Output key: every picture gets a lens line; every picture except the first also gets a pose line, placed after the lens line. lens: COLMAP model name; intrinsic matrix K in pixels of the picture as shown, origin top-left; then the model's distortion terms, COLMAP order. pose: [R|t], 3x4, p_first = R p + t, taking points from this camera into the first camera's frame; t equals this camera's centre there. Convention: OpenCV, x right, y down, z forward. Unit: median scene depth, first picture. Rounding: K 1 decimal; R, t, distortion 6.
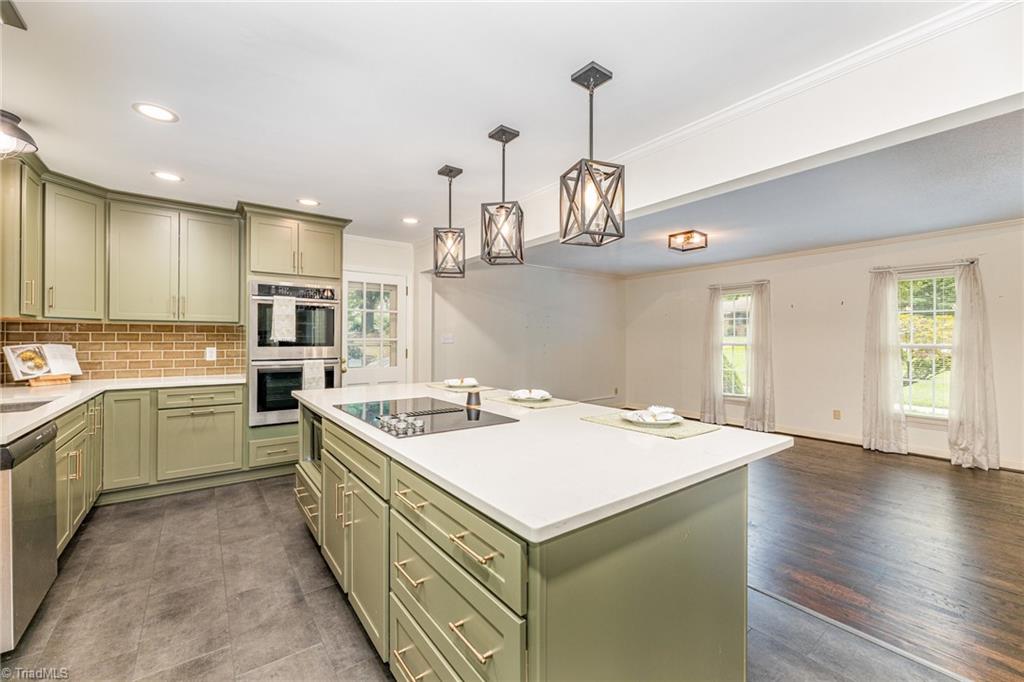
lens RADIAL K [[417.4, 0, 516.2], [0, 417.4, 342.5], [0, 0, 1]] dist [-0.001380, 0.000443]
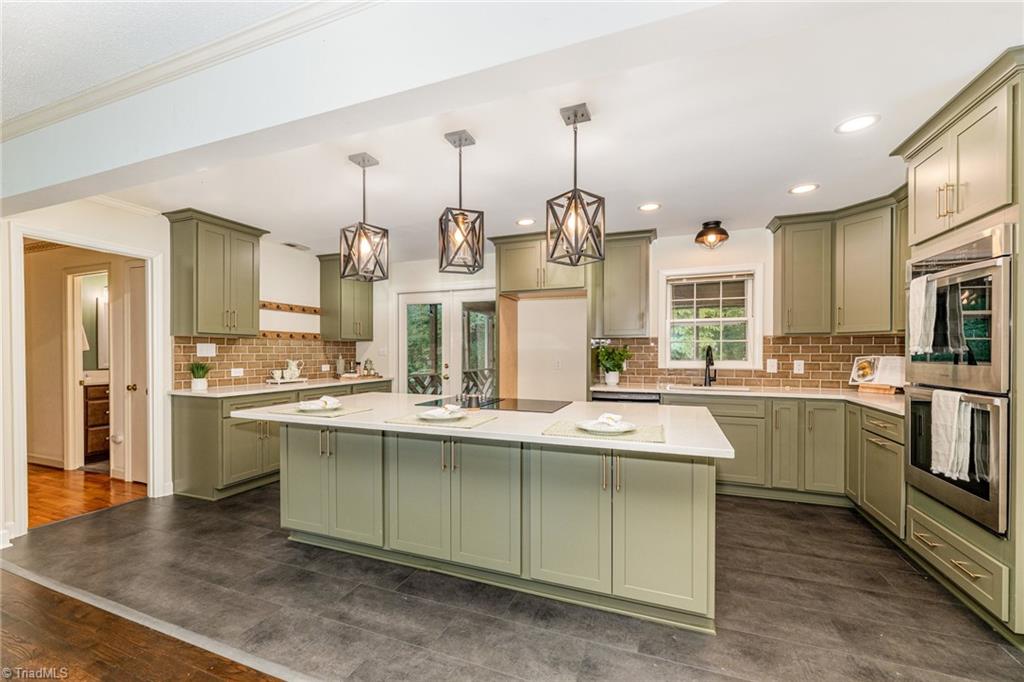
lens RADIAL K [[417.4, 0, 505.3], [0, 417.4, 356.1], [0, 0, 1]] dist [-0.001380, 0.000443]
pose [[-0.855075, 0.005070, -0.518479, 0.253887], [0.000597, 0.999961, 0.008793, -0.004987], [0.518503, 0.007209, -0.855045, 1.242194]]
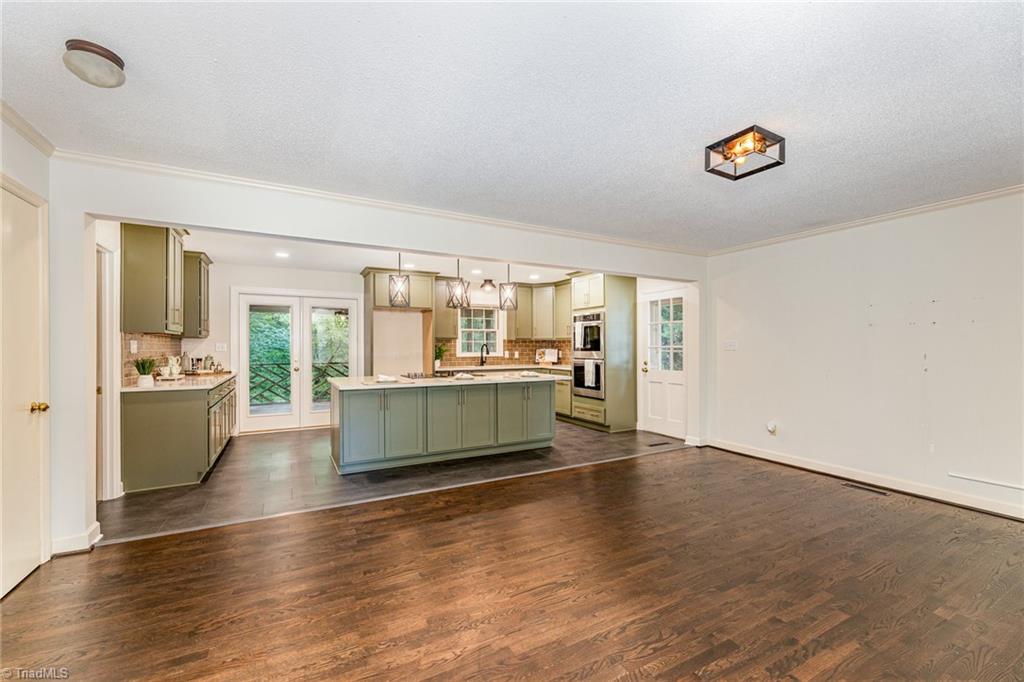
lens RADIAL K [[417.4, 0, 503.2], [0, 417.4, 348.4], [0, 0, 1]] dist [-0.001380, 0.000443]
pose [[-0.164825, 0.003719, -0.986316, 1.256072], [0.002717, 0.999991, 0.003316, -0.007985], [0.986319, -0.002133, -0.164834, 1.010342]]
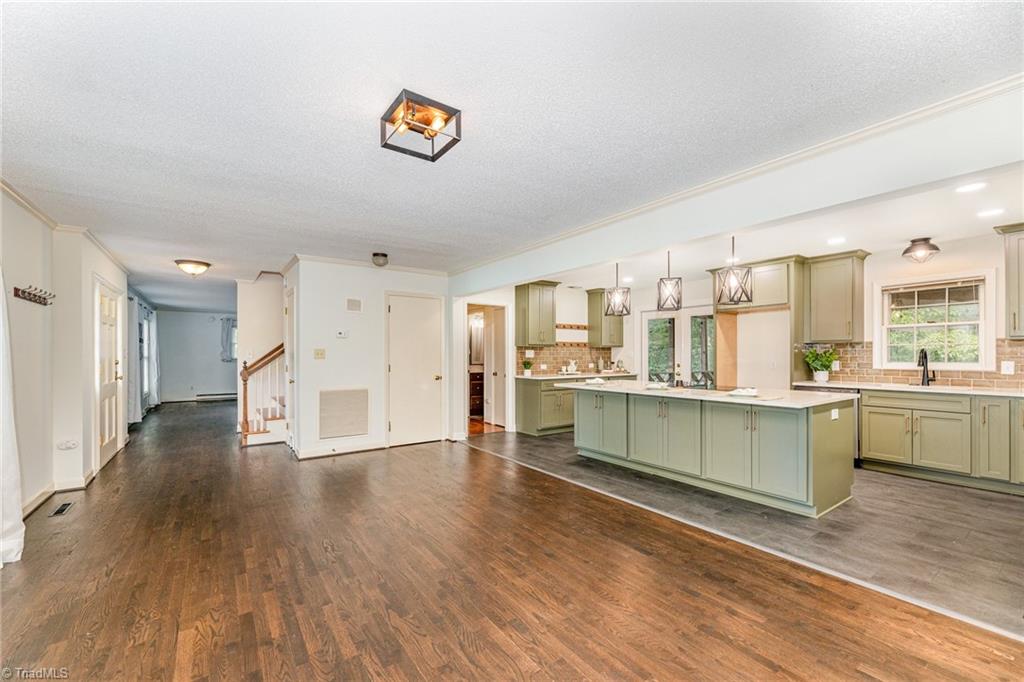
lens RADIAL K [[417.4, 0, 505.0], [0, 417.4, 354.2], [0, 0, 1]] dist [-0.001380, 0.000443]
pose [[-0.999132, 0.001100, 0.041630, 0.391924], [0.000959, 0.999994, -0.003395, -0.003320], [-0.041634, -0.003352, -0.999127, 1.848812]]
